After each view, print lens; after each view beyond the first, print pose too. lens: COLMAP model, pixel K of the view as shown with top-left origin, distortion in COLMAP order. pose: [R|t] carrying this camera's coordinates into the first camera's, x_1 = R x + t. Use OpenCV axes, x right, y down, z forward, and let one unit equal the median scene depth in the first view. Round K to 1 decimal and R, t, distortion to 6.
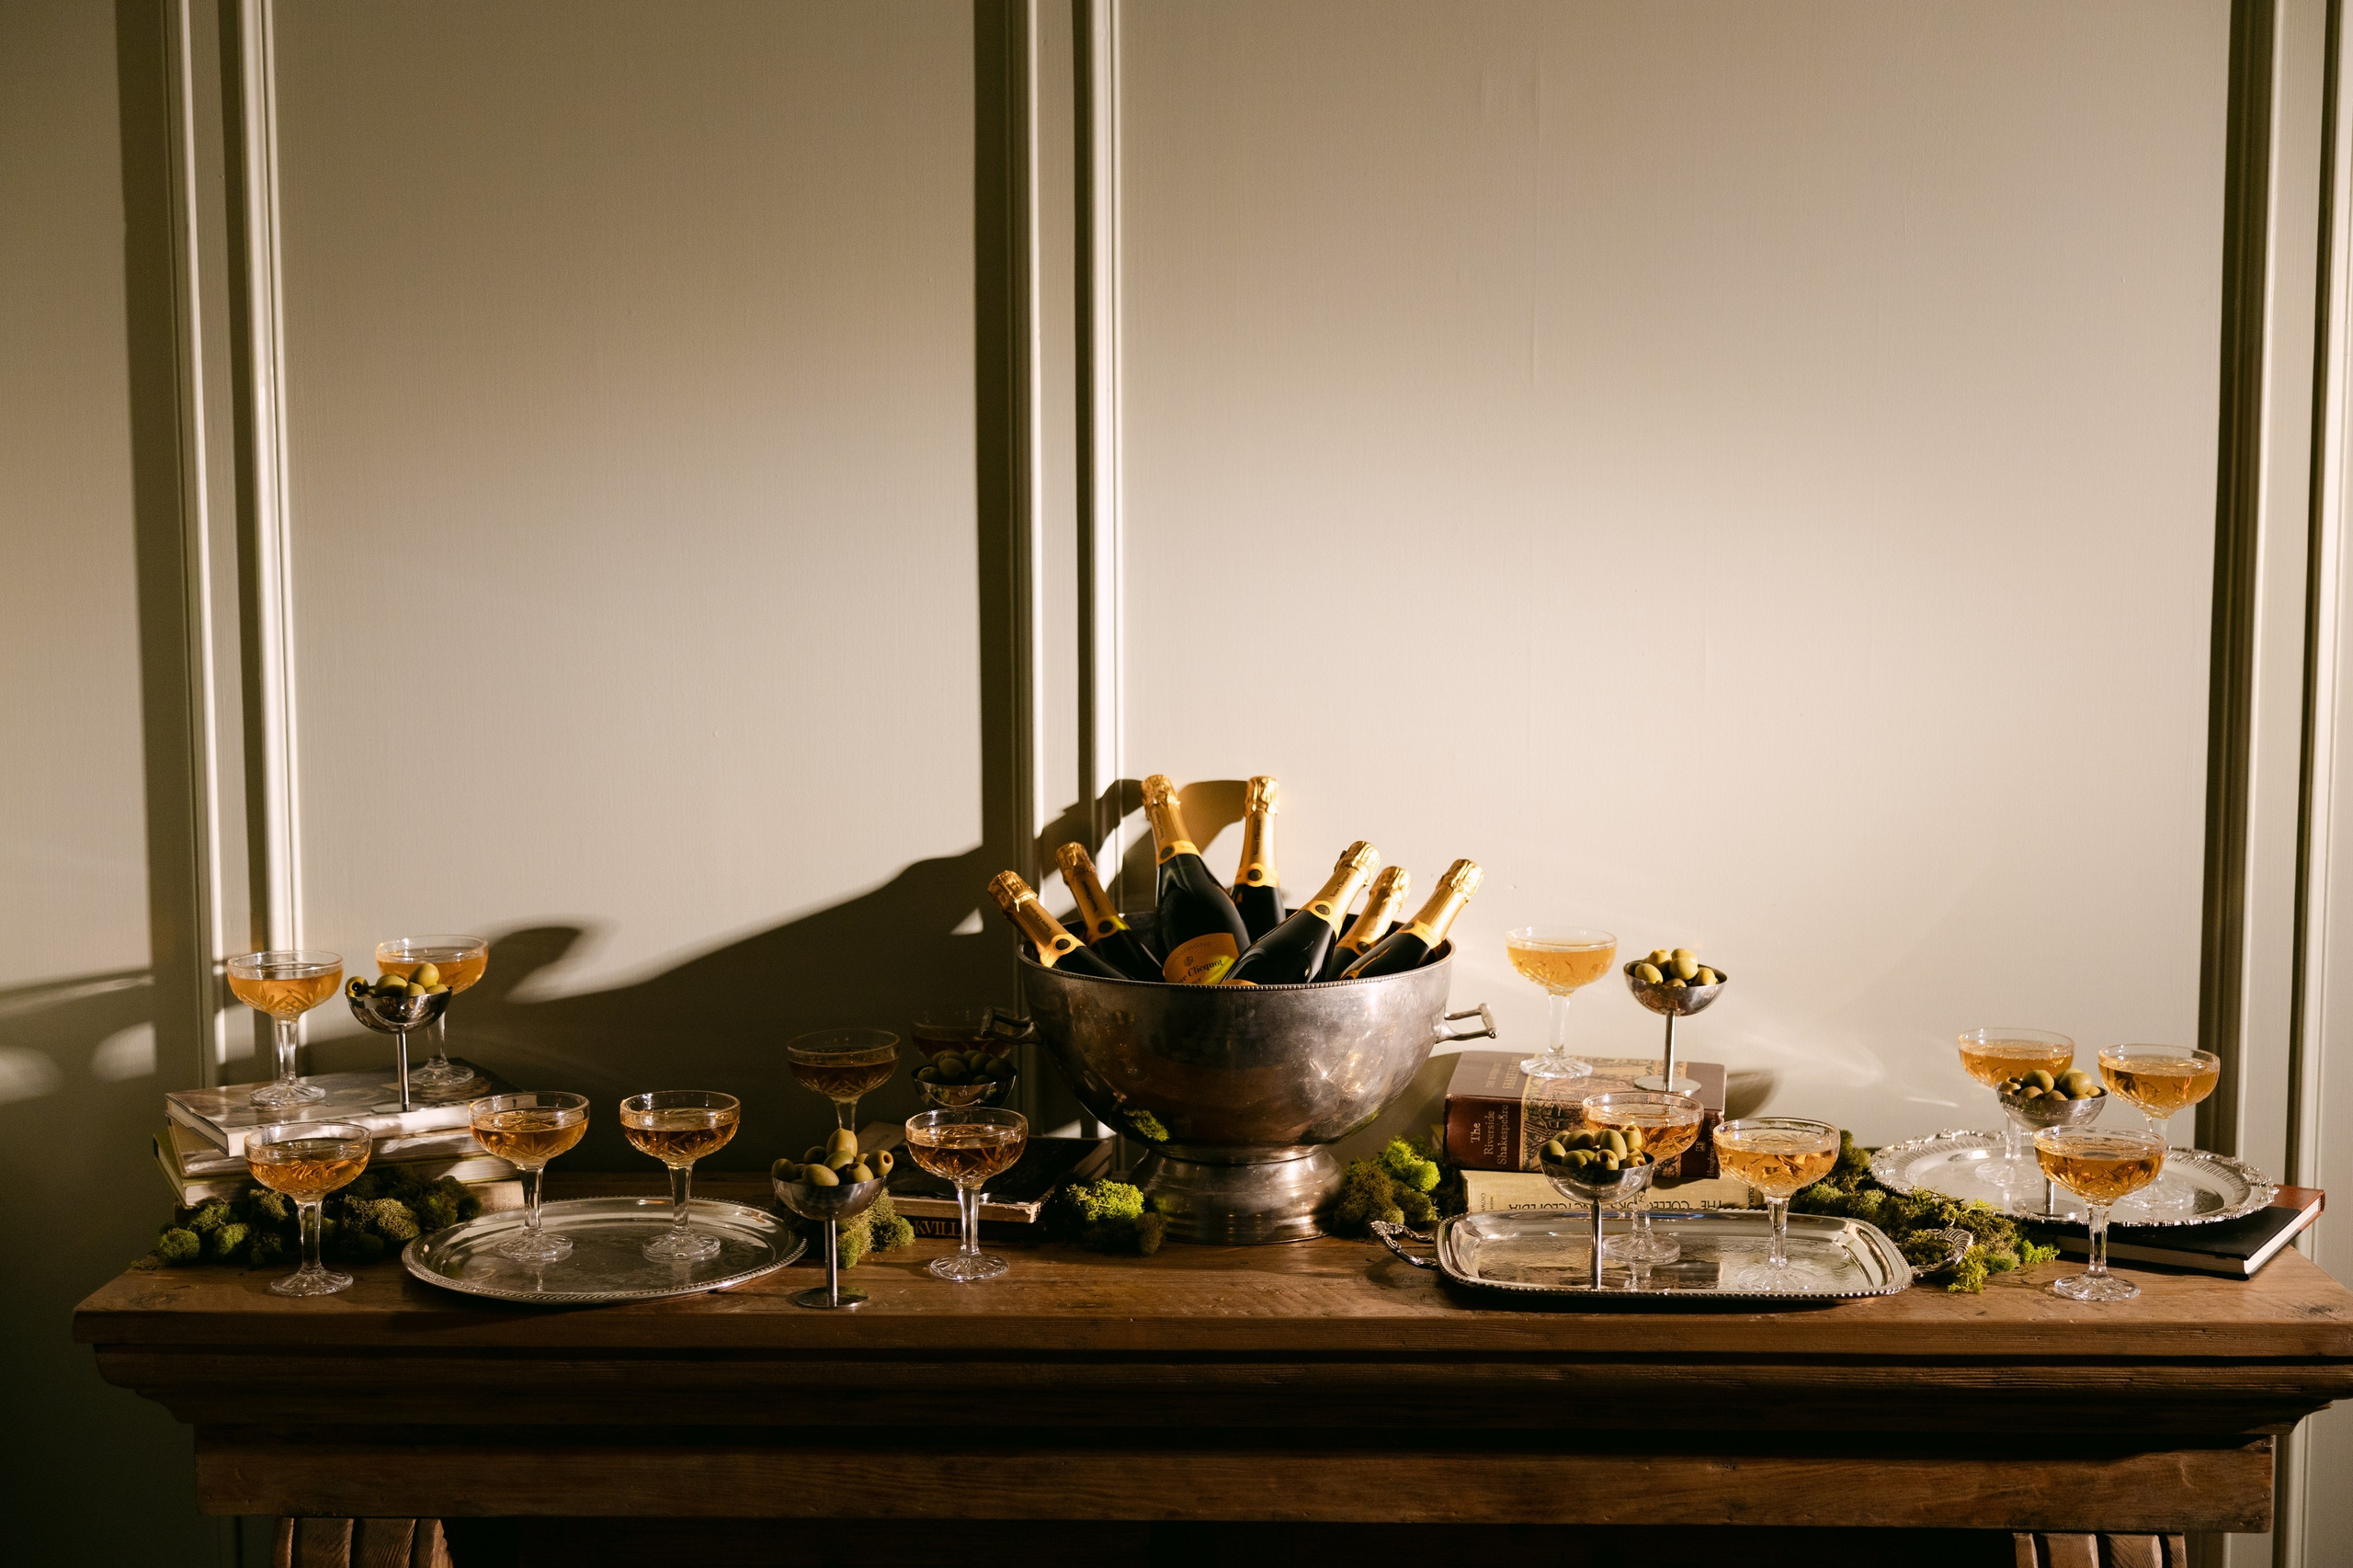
lens RADIAL K [[3023.8, 0, 1176.5], [0, 3023.8, 784.0], [0, 0, 1]] dist [0.008351, -0.000258]
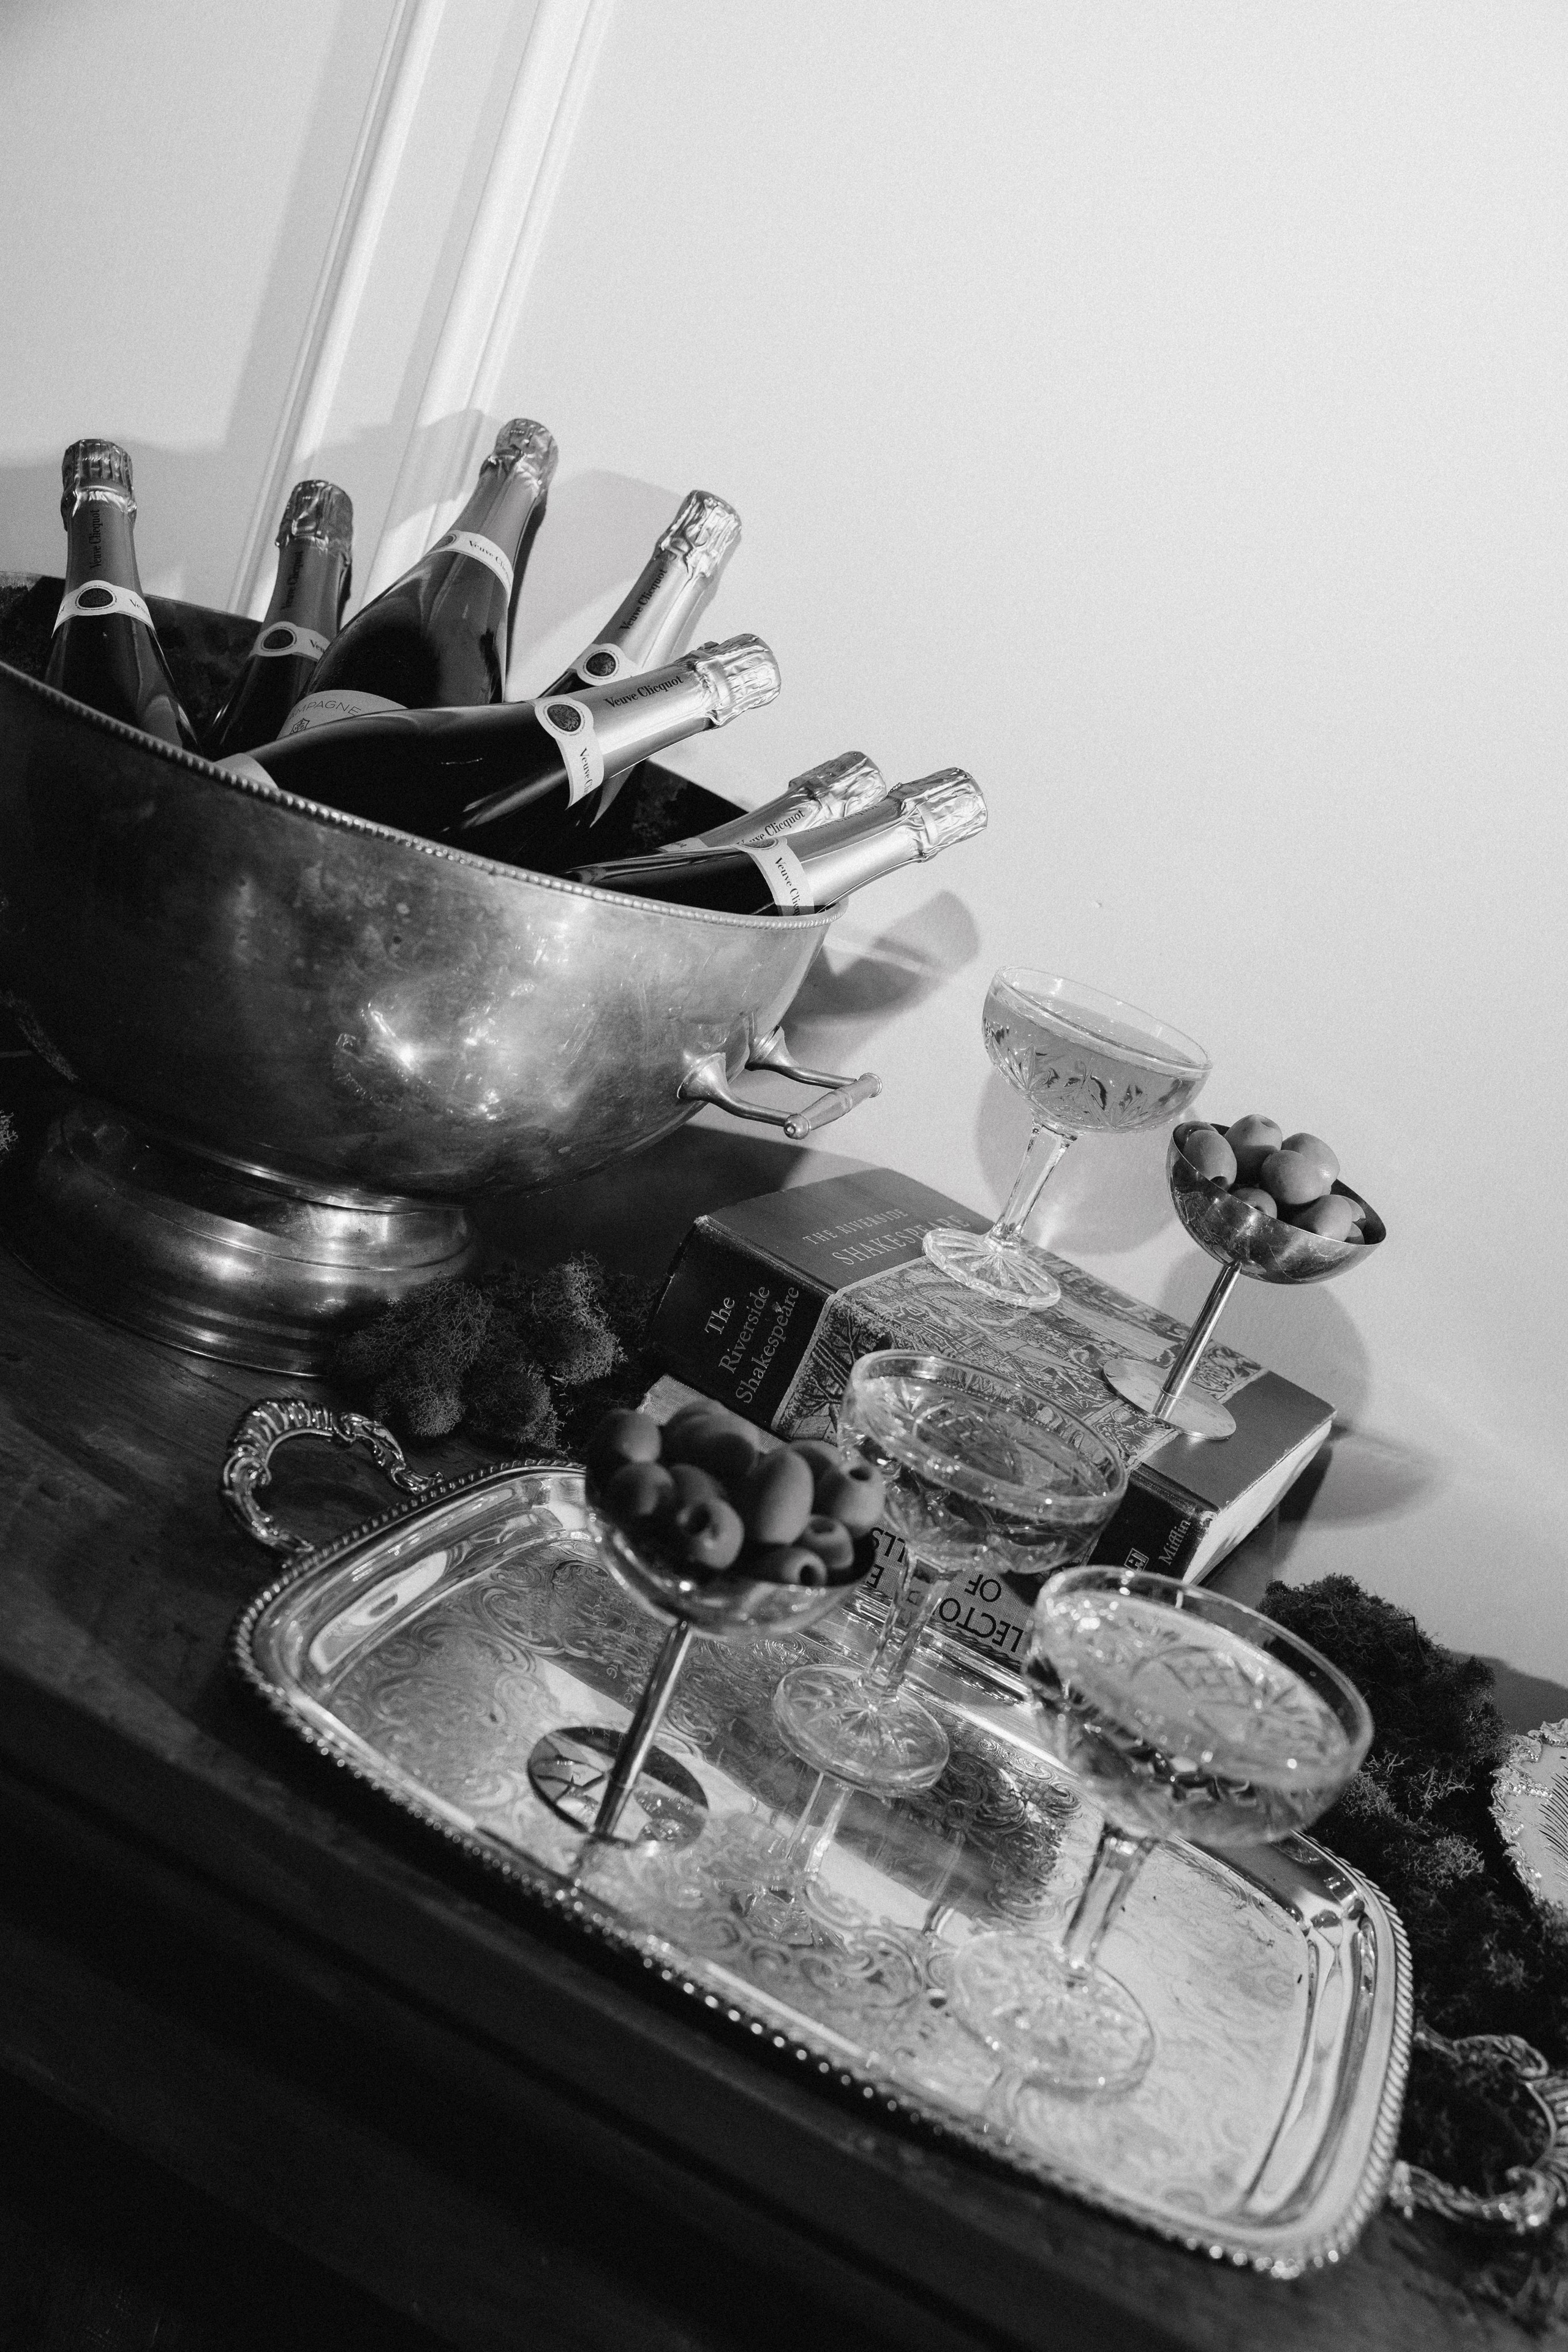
lens RADIAL K [[2363.3, 0, 784.0], [0, 2363.3, 1176.0], [0, 0, 1]] dist [0.004744, 0.009139]
pose [[0.895460, 0.407934, -0.178163, 0.163271], [-0.382445, 0.909838, 0.161029, 0.033986], [0.227789, -0.076058, 0.970735, 0.653601]]
